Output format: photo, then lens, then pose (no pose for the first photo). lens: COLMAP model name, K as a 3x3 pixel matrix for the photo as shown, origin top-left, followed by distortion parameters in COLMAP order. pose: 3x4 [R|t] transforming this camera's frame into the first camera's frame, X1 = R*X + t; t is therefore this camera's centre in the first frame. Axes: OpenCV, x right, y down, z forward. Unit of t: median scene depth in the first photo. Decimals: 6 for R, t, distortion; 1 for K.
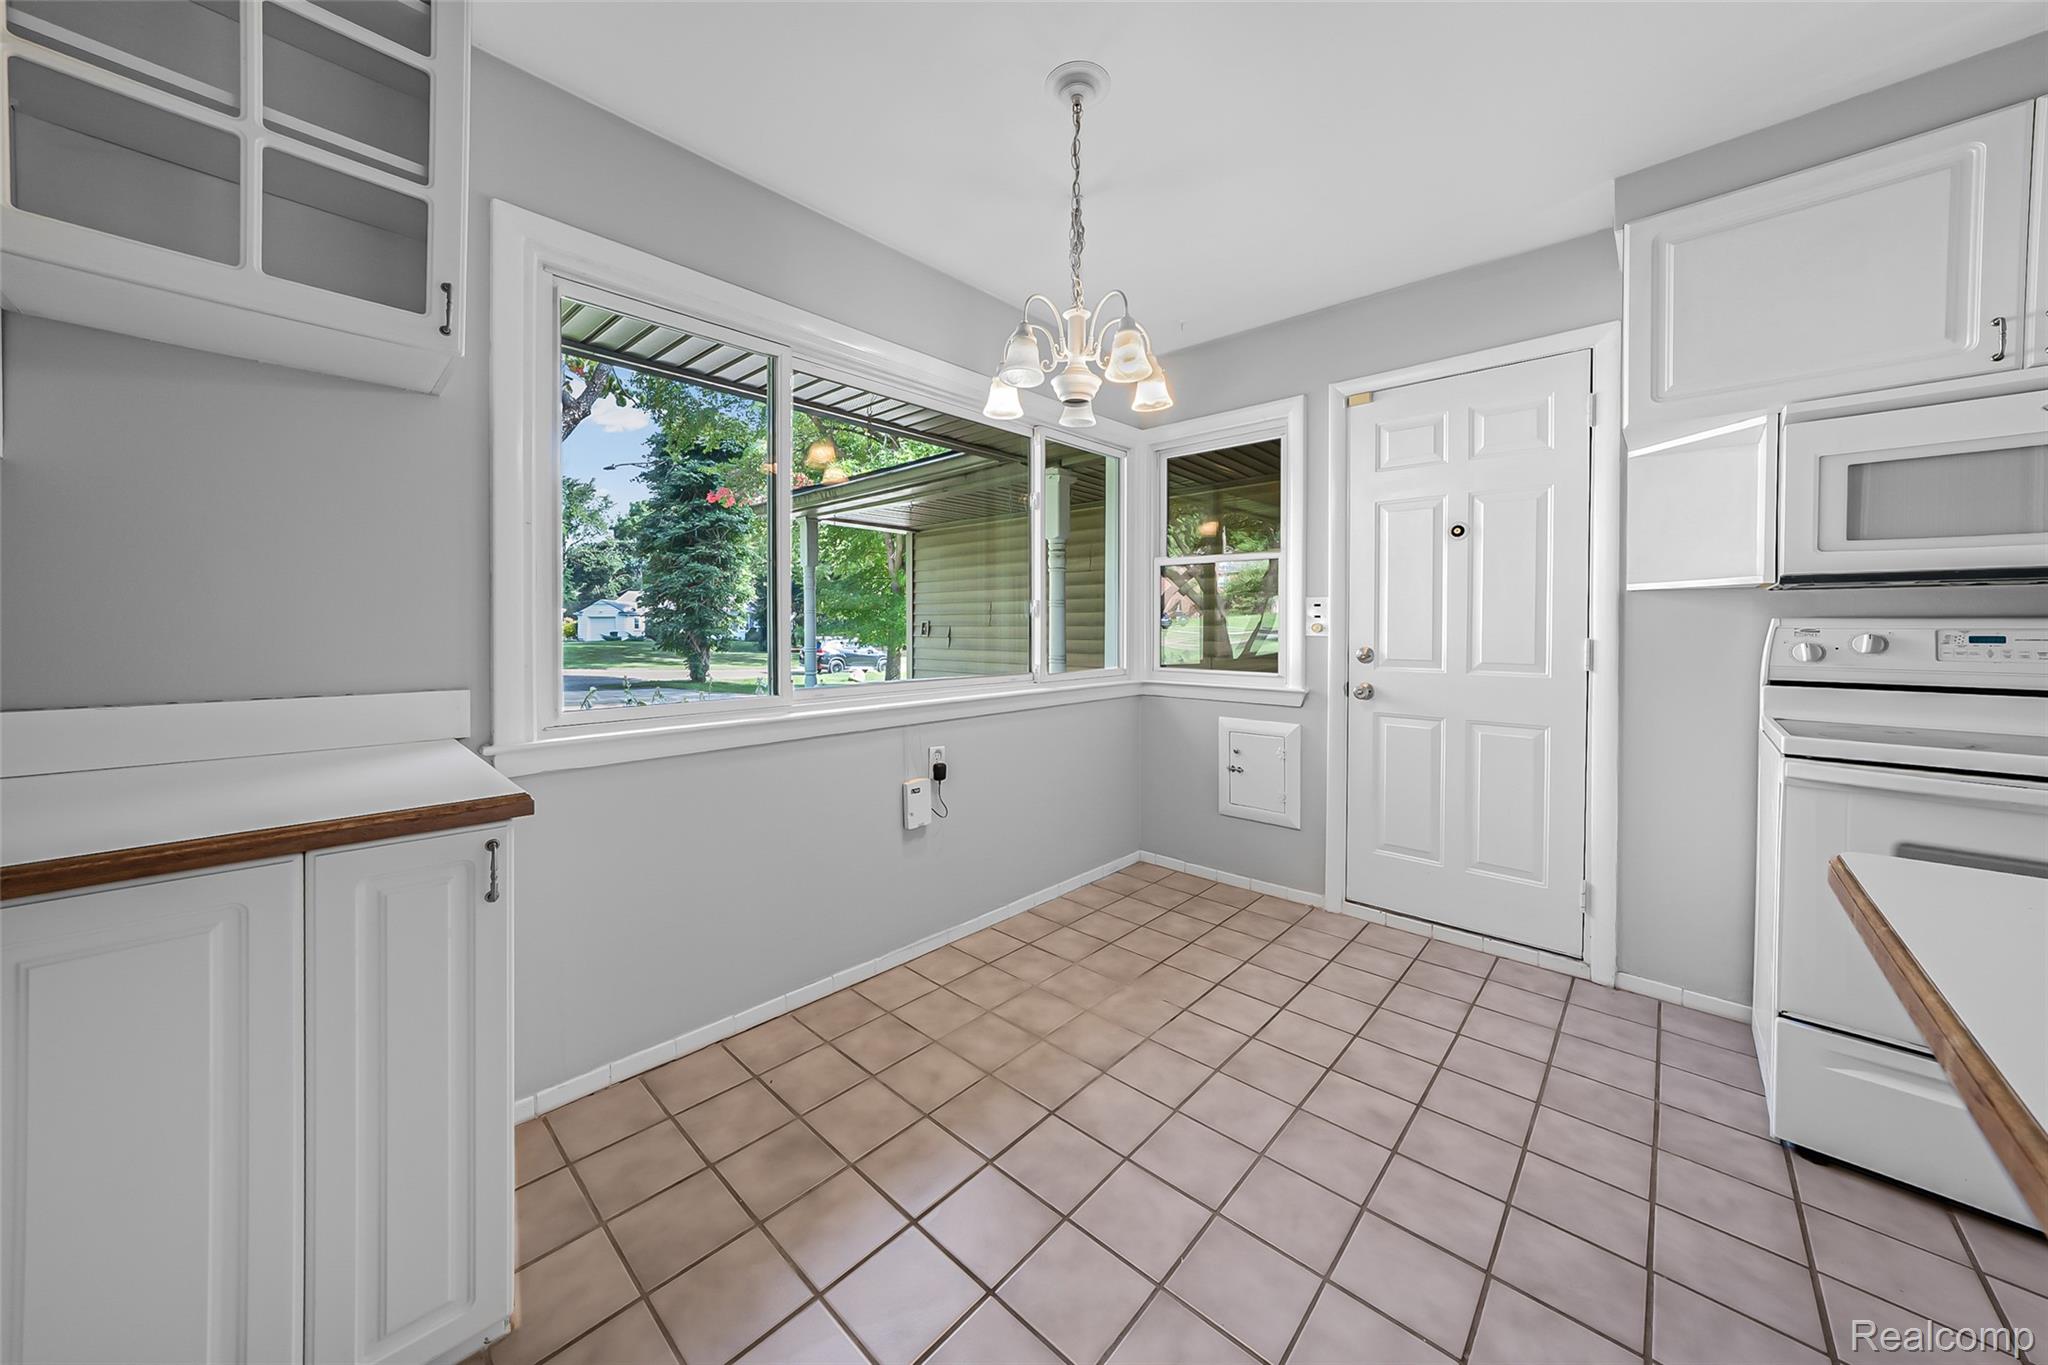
lens RADIAL K [[702.7, 0, 1008.4], [0, 702.7, 641.3], [0, 0, 1]] dist [-0.013295, 0.001046]
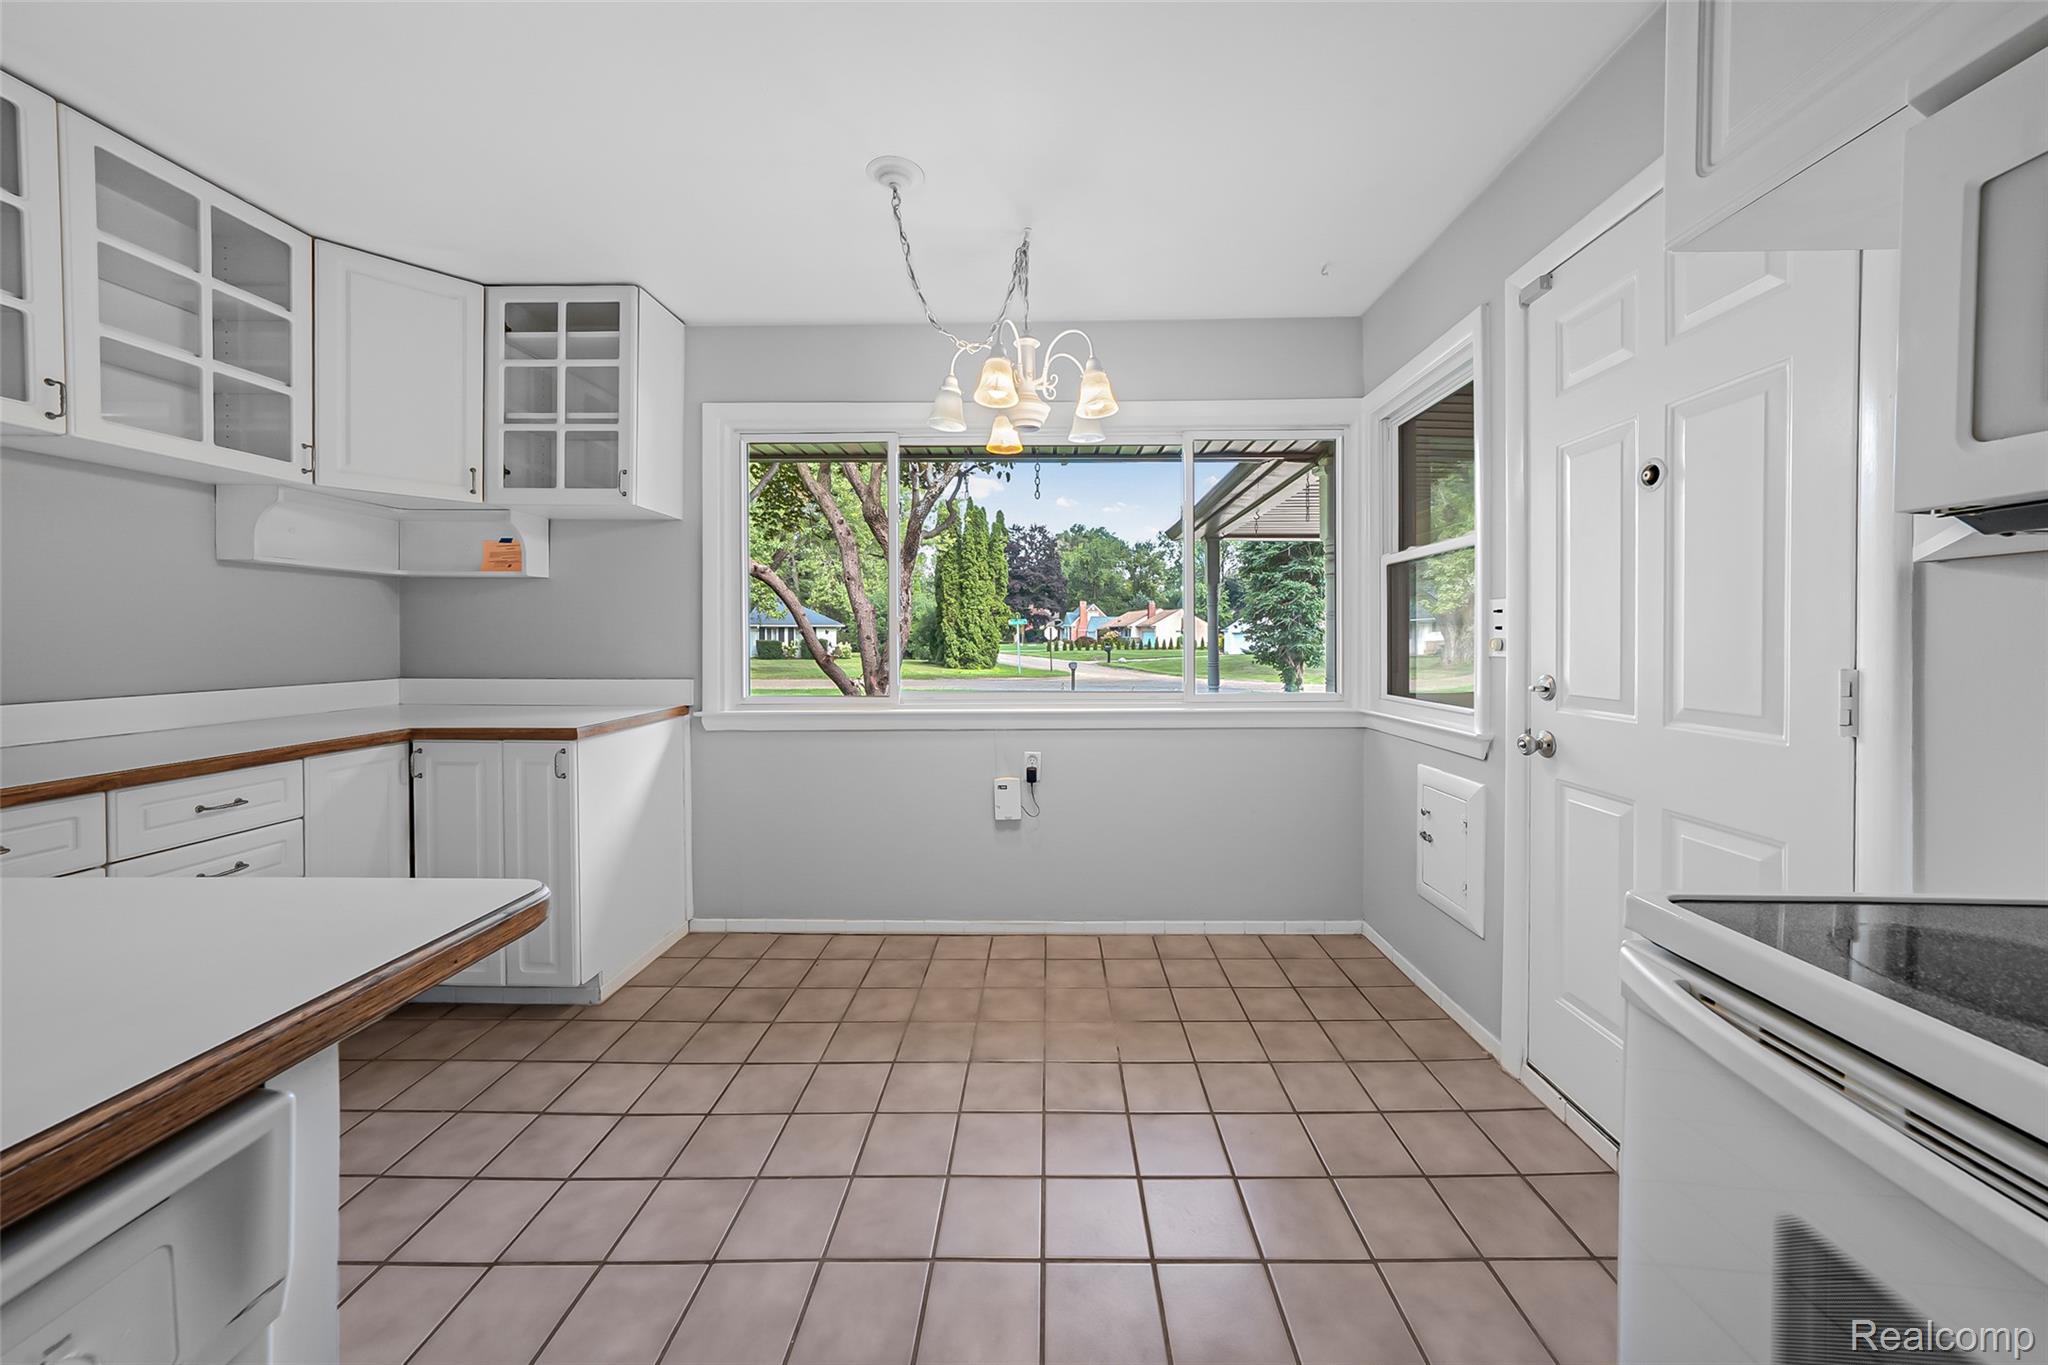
lens RADIAL K [[702.7, 0, 1038.6], [0, 702.7, 652.6], [0, 0, 1]] dist [-0.013295, 0.001046]
pose [[0.685718, 0.008619, -0.727816, 0.720392], [-0.012379, 0.999923, 0.000179, -0.007194], [0.727762, 0.008887, 0.685772, 0.249563]]
